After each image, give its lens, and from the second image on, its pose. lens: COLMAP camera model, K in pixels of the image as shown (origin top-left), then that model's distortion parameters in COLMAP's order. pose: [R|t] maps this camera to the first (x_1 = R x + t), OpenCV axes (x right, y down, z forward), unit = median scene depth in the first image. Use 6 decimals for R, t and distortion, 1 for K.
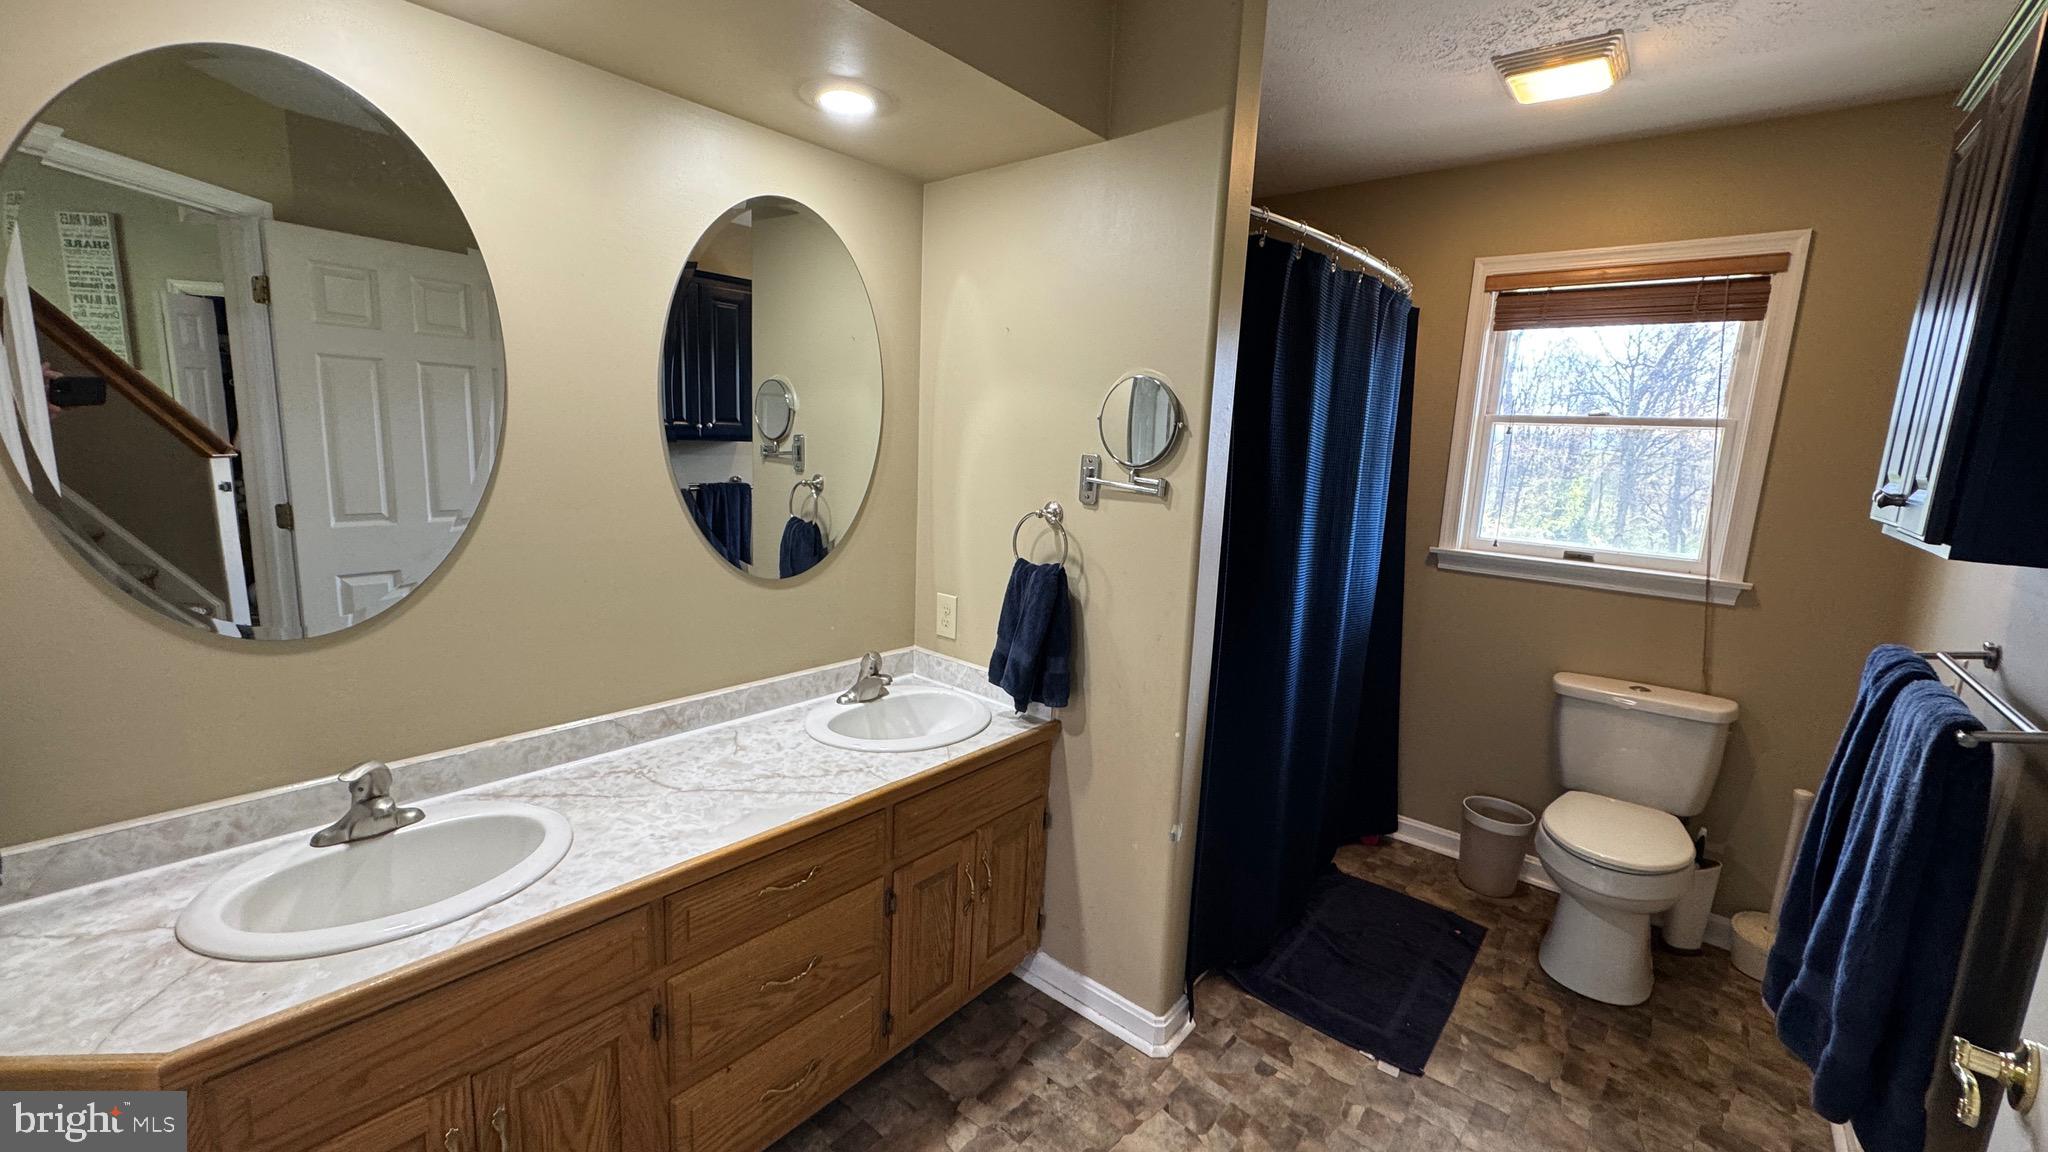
lens RADIAL K [[816.9, 0, 1019.6], [0, 816.9, 574.5], [0, 0, 1]] dist [-0.002953, 0.000364]
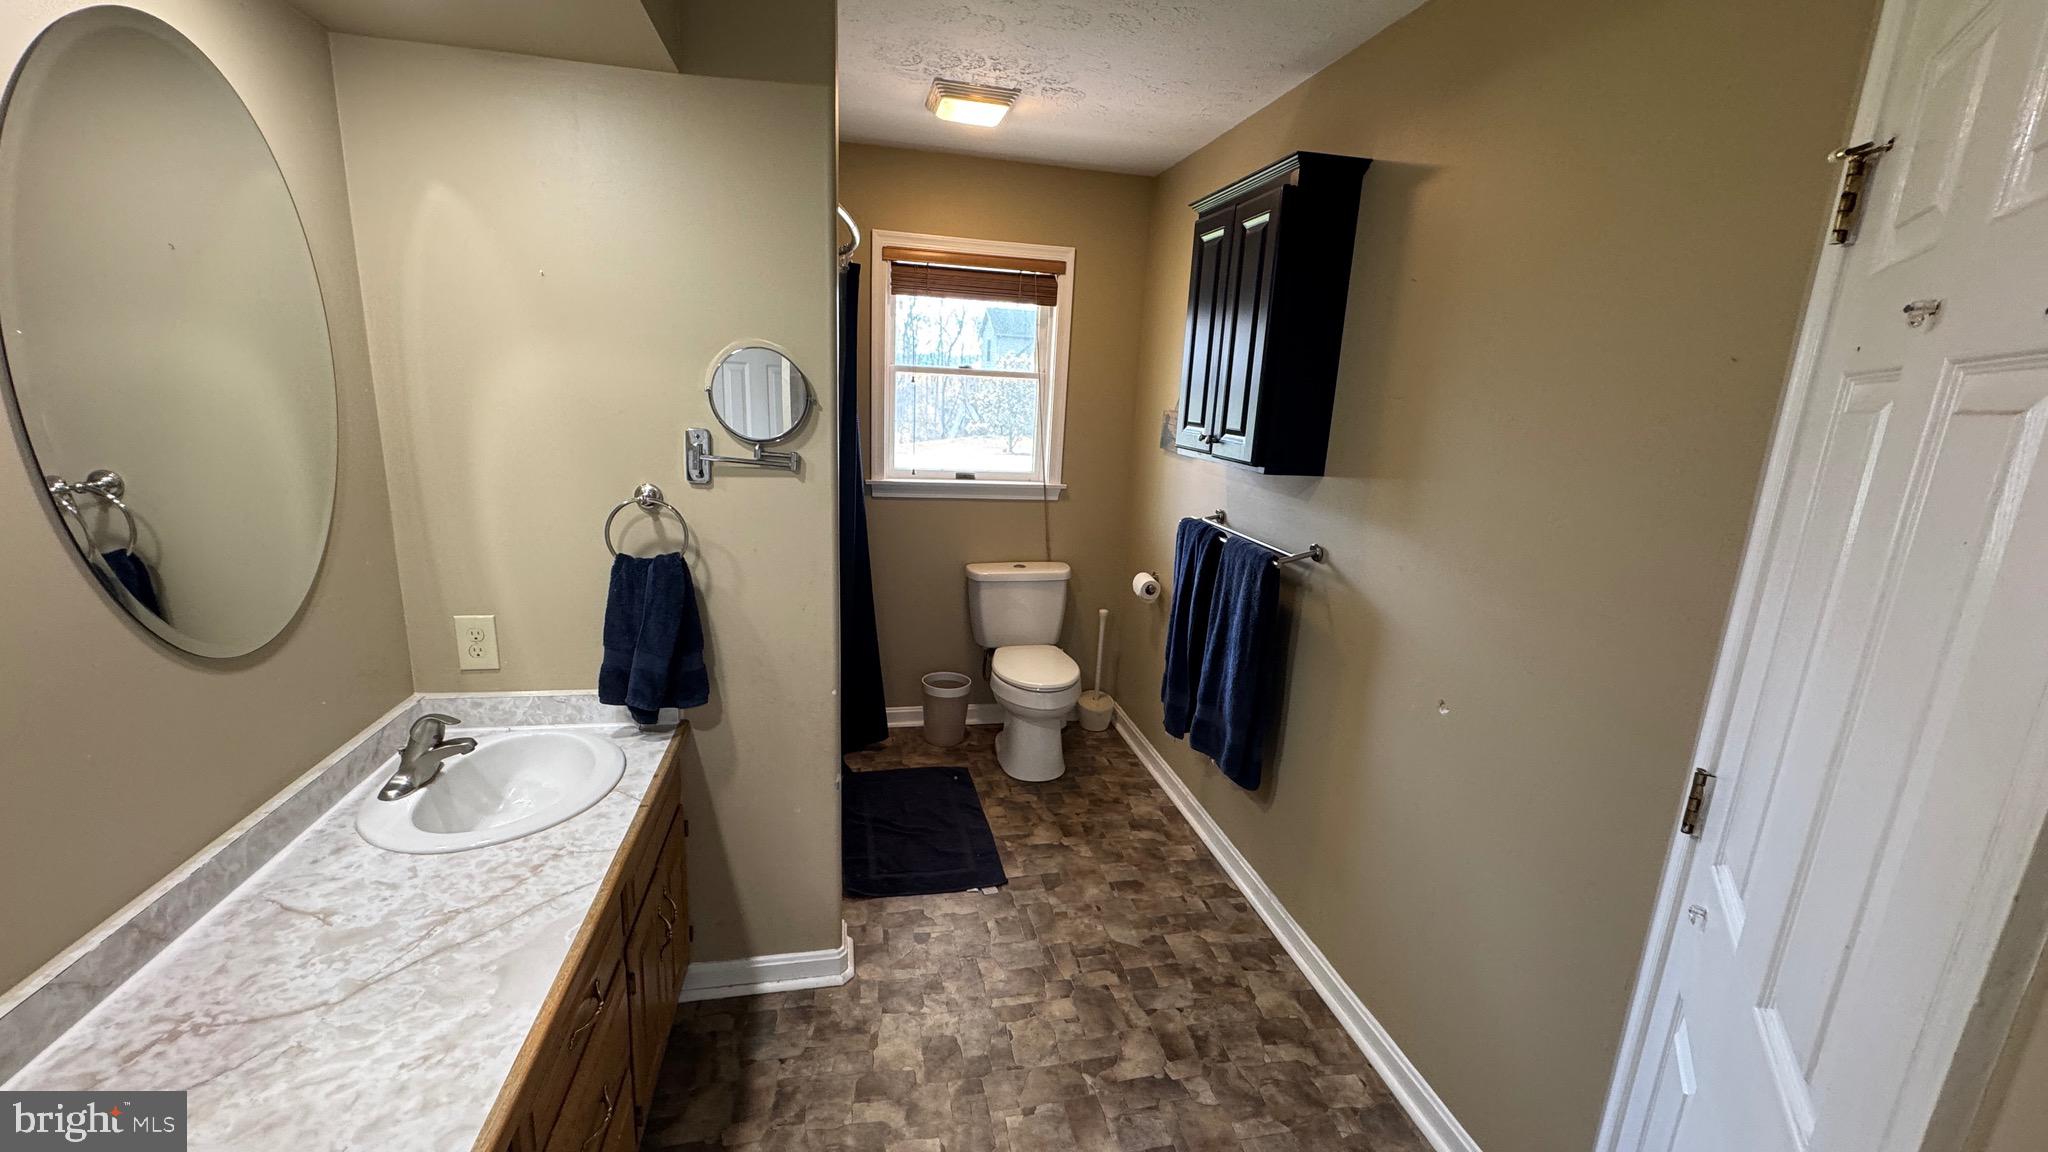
lens RADIAL K [[816.9, 0, 1034.0], [0, 816.9, 575.9], [0, 0, 1]] dist [-0.002953, 0.000364]
pose [[0.603974, -0.196369, 0.772434, -0.403542], [0.112799, 0.980478, 0.161059, -0.086297], [-0.788982, -0.010146, 0.614333, 0.131558]]
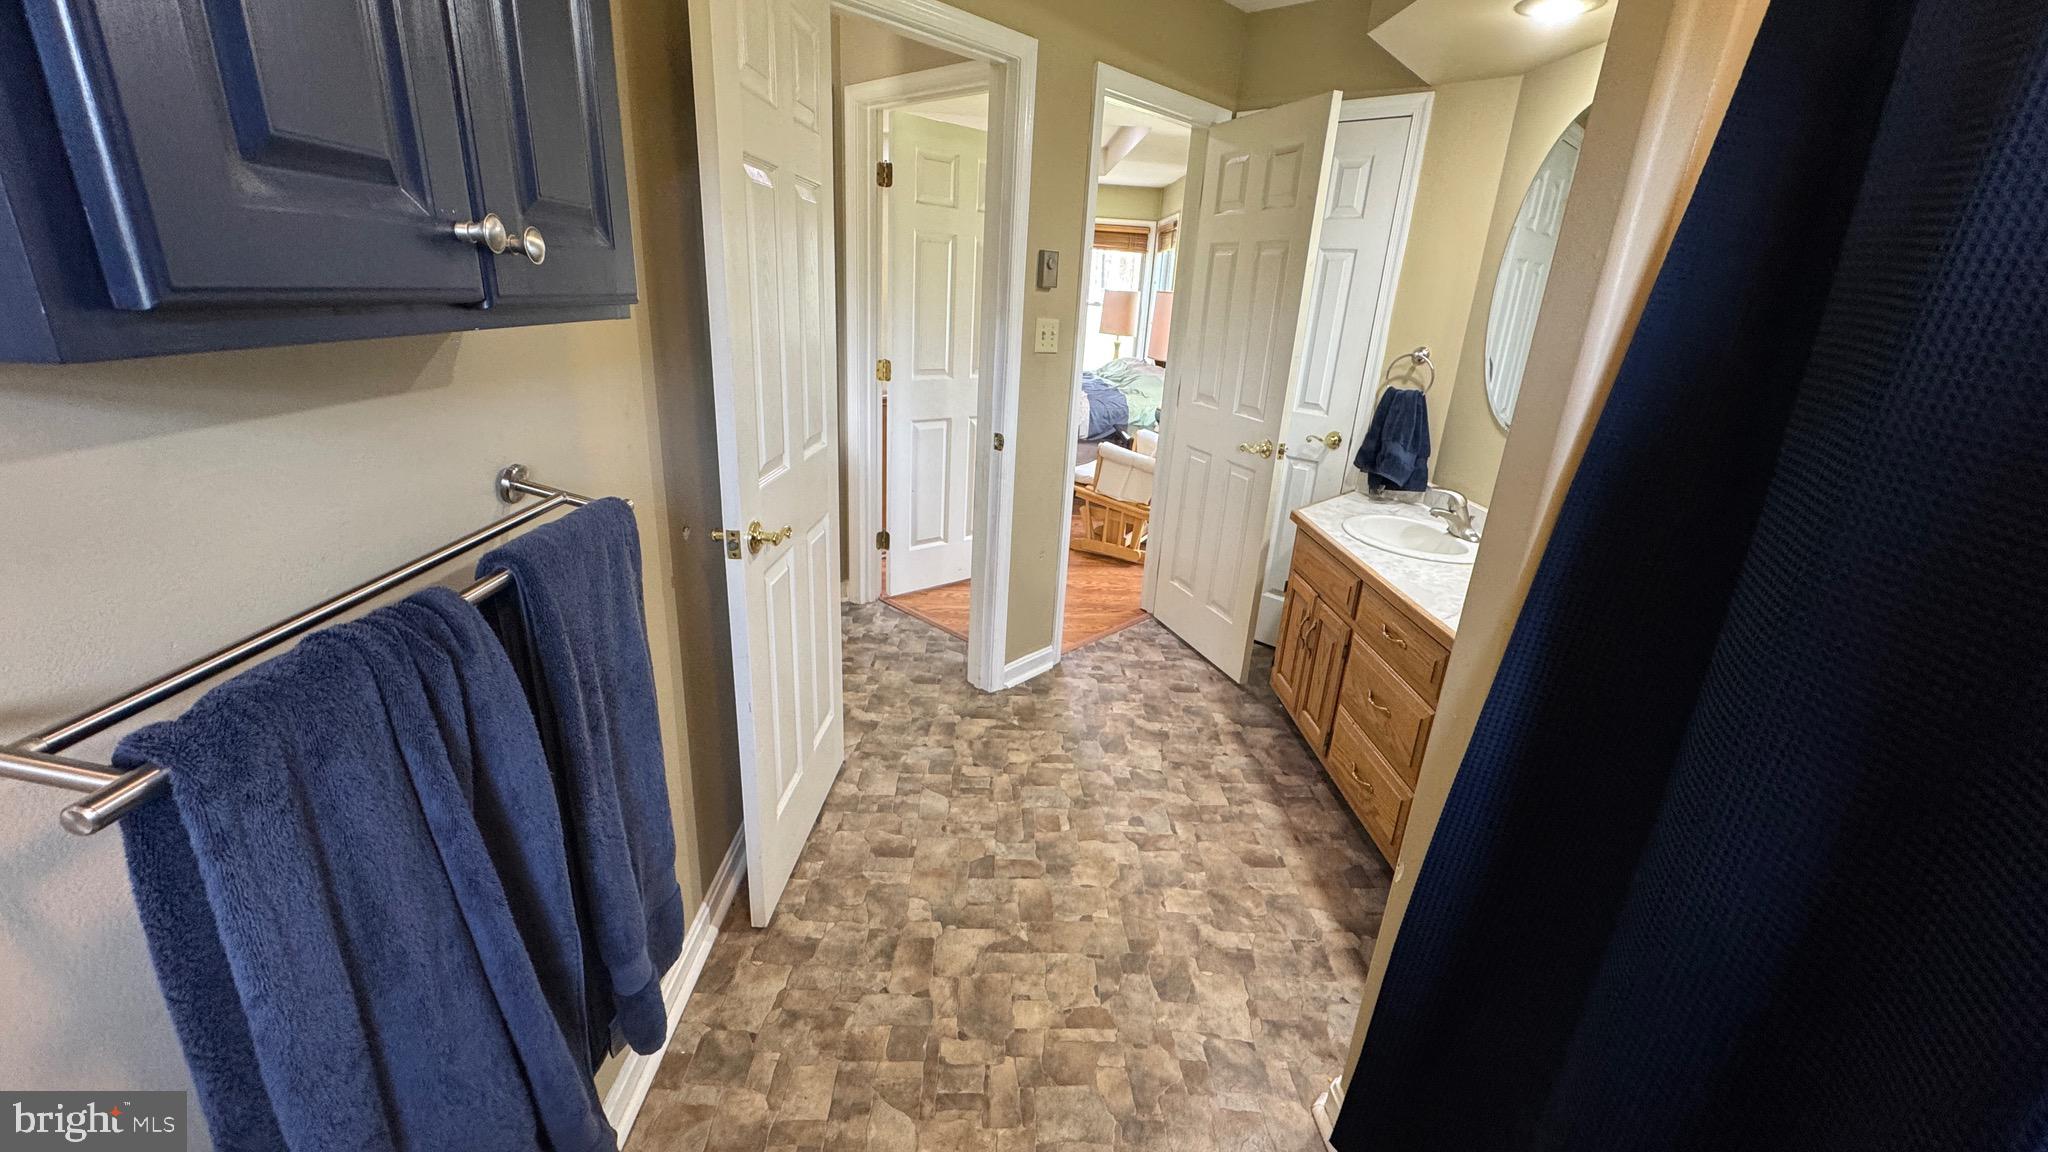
lens RADIAL K [[816.9, 0, 1018.1], [0, 816.9, 569.8], [0, 0, 1]] dist [-0.002953, 0.000364]
pose [[-0.745488, 0.139418, -0.651775, 1.106094], [-0.197521, 0.887741, 0.415814, -0.175836], [0.636579, 0.438723, -0.634262, 1.418881]]
